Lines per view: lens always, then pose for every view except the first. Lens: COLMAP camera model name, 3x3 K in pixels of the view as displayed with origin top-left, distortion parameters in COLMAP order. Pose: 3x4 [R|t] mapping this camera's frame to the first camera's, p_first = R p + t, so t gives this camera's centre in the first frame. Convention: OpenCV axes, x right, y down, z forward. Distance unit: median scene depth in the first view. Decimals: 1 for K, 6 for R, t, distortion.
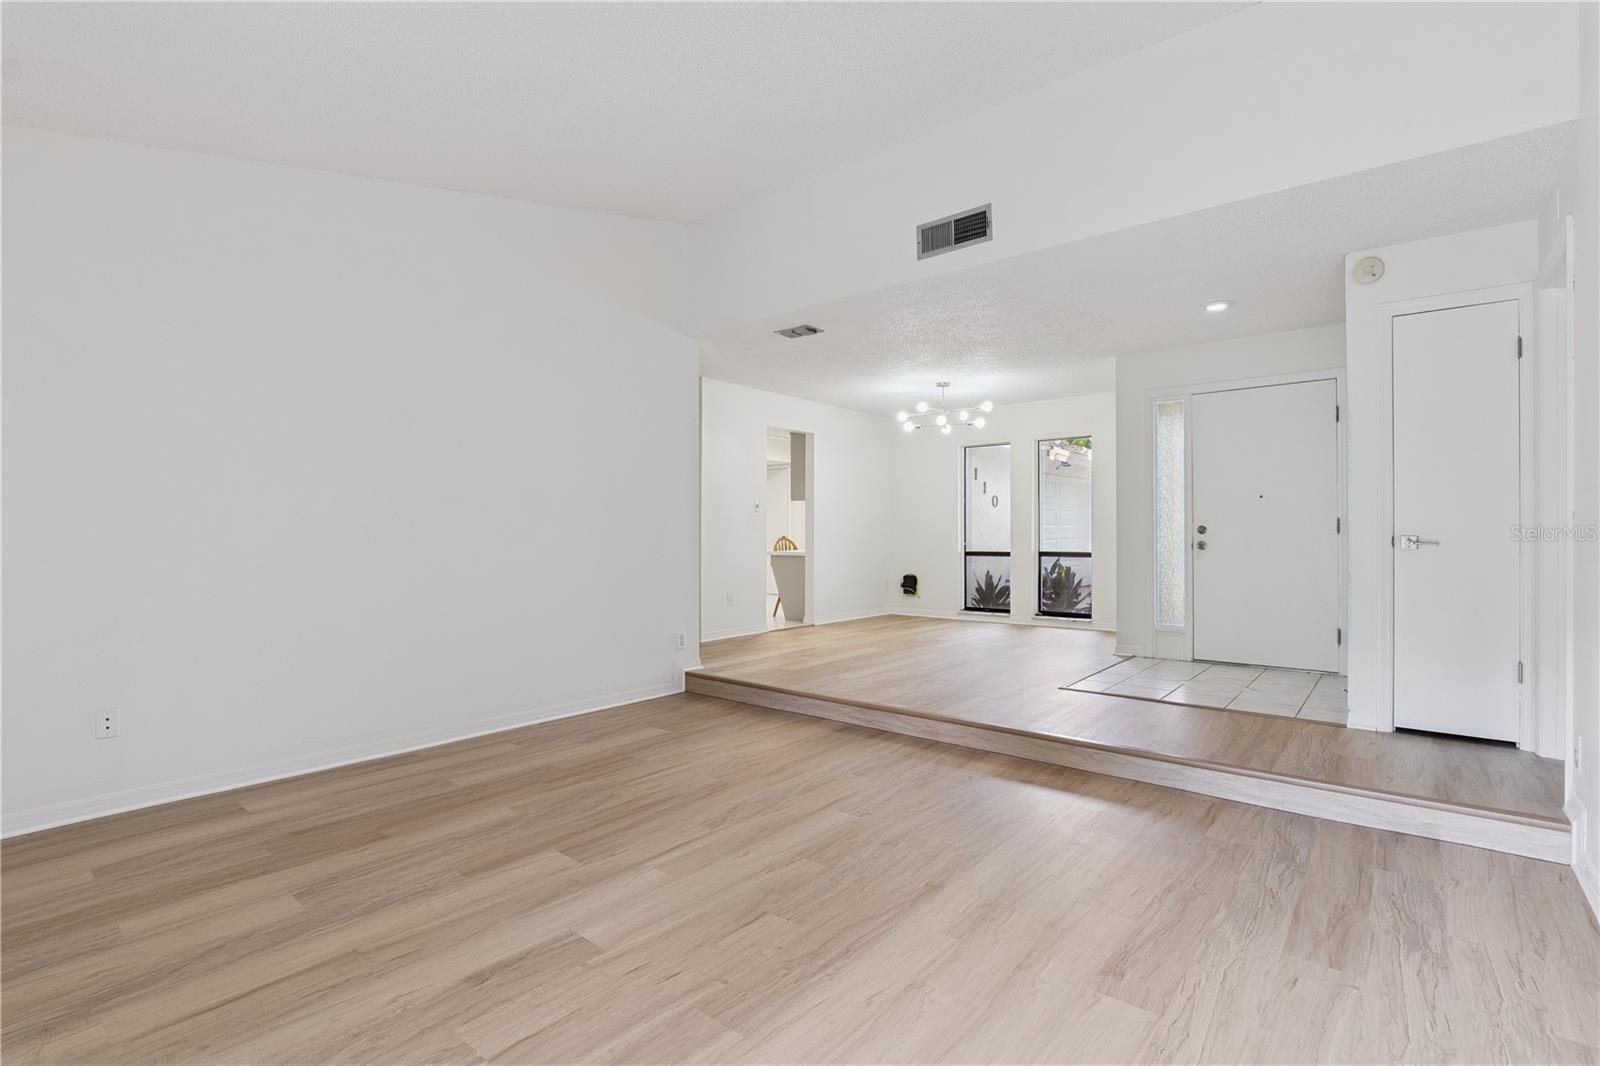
lens RADIAL K [[739.9, 0, 800.0], [0, 739.9, 533.0], [0, 0, 1]] dist [-0.001890, 0.000126]
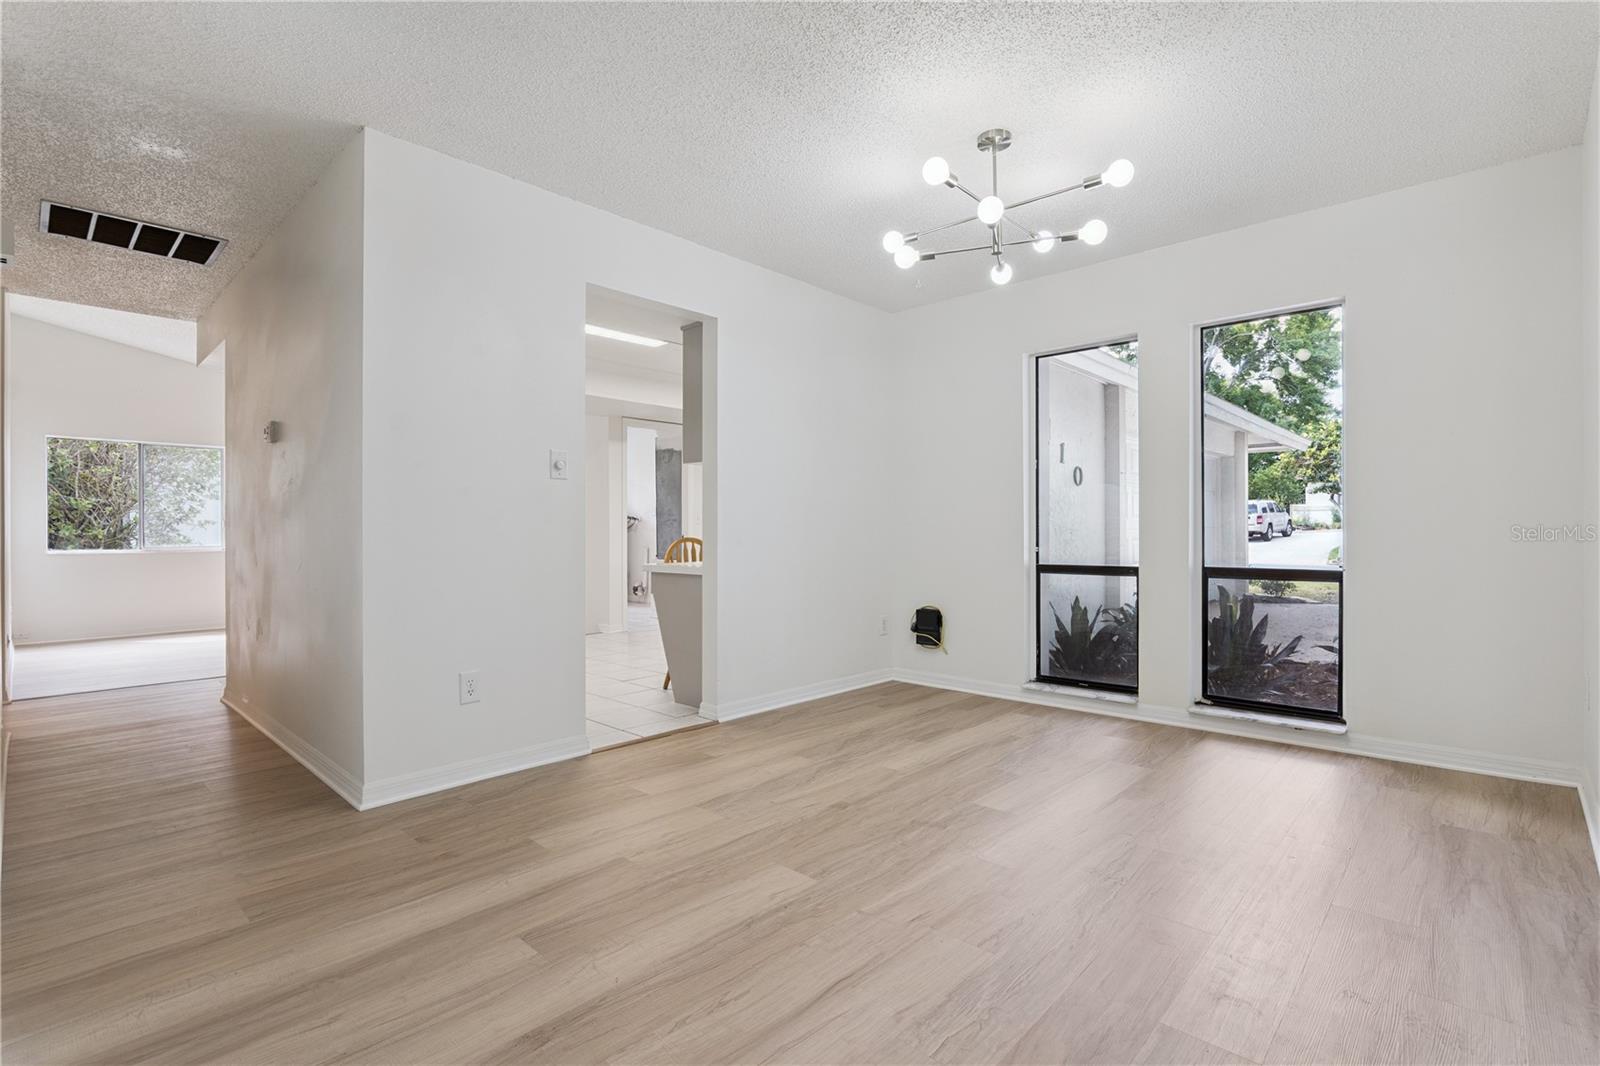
lens RADIAL K [[739.9, 0, 800.0], [0, 739.9, 533.0], [0, 0, 1]] dist [-0.001890, 0.000126]
pose [[0.998281, -0.002848, -0.058534, 0.198372], [0.003000, 0.999992, 0.002511, 0.004250], [0.058527, -0.002682, 0.998282, 1.058588]]
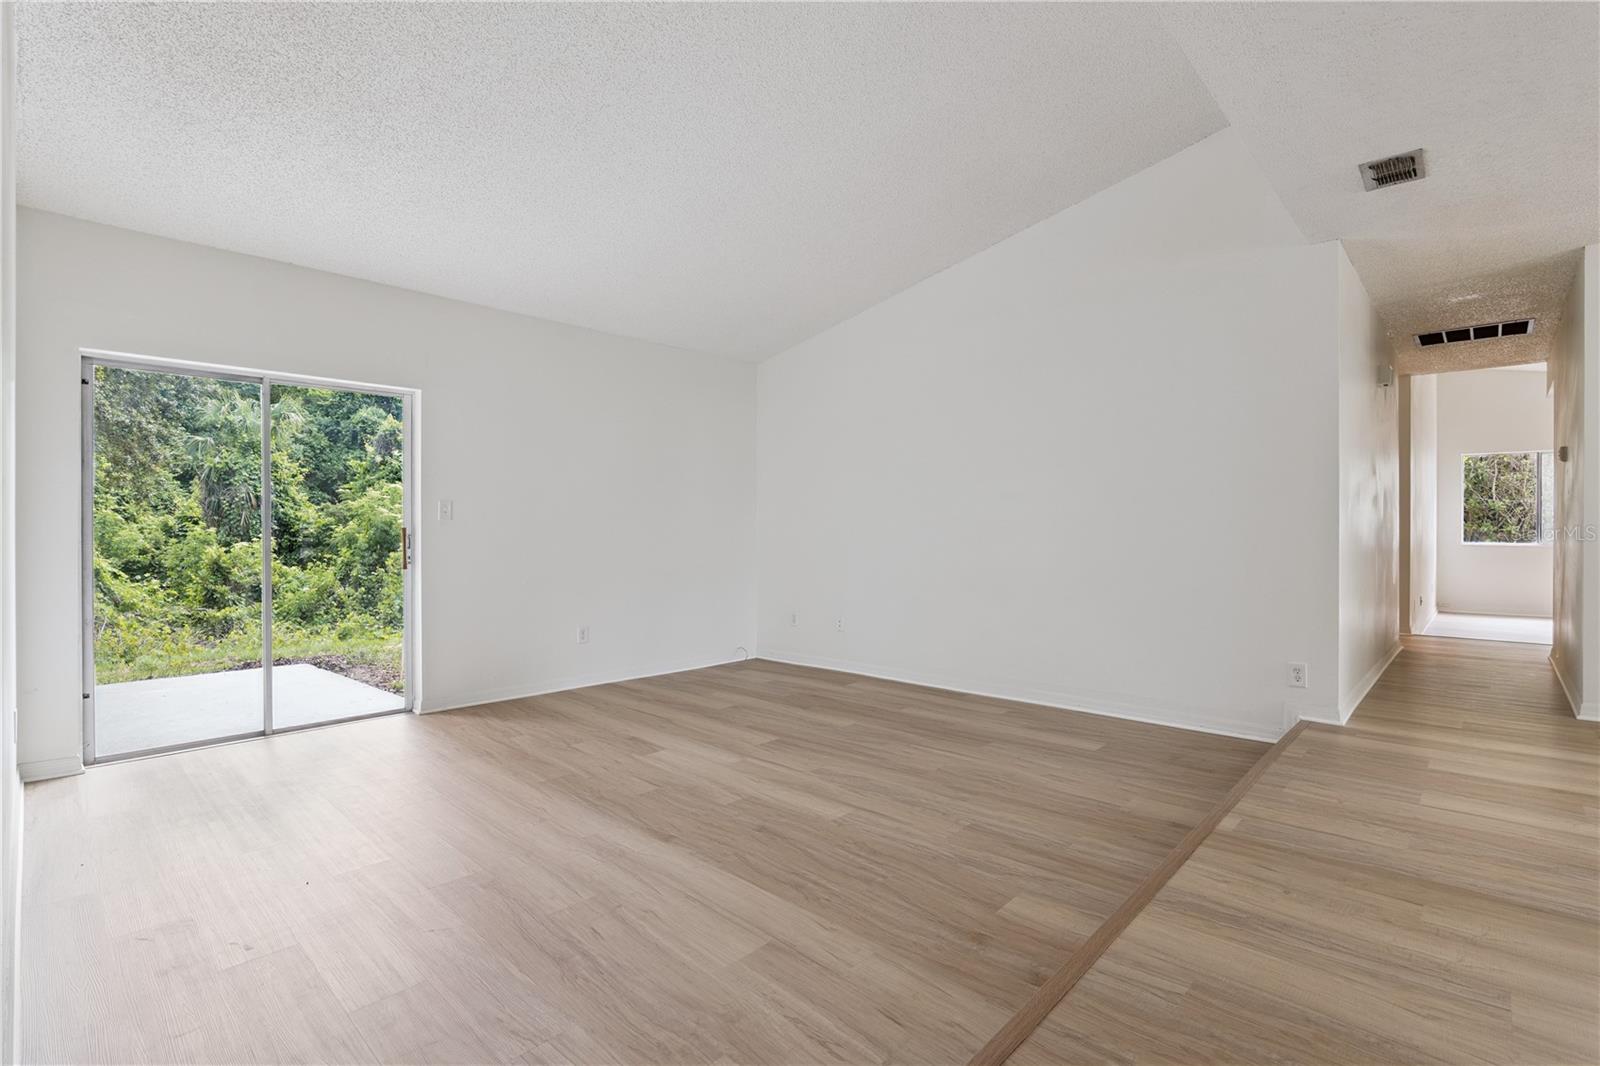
lens RADIAL K [[739.9, 0, 800.0], [0, 739.9, 533.0], [0, 0, 1]] dist [-0.001890, 0.000126]
pose [[-0.057931, 0.001973, -0.998319, 0.760864], [0.000855, 0.999998, 0.001926, 0.010812], [0.998320, -0.000742, -0.057932, 0.752456]]
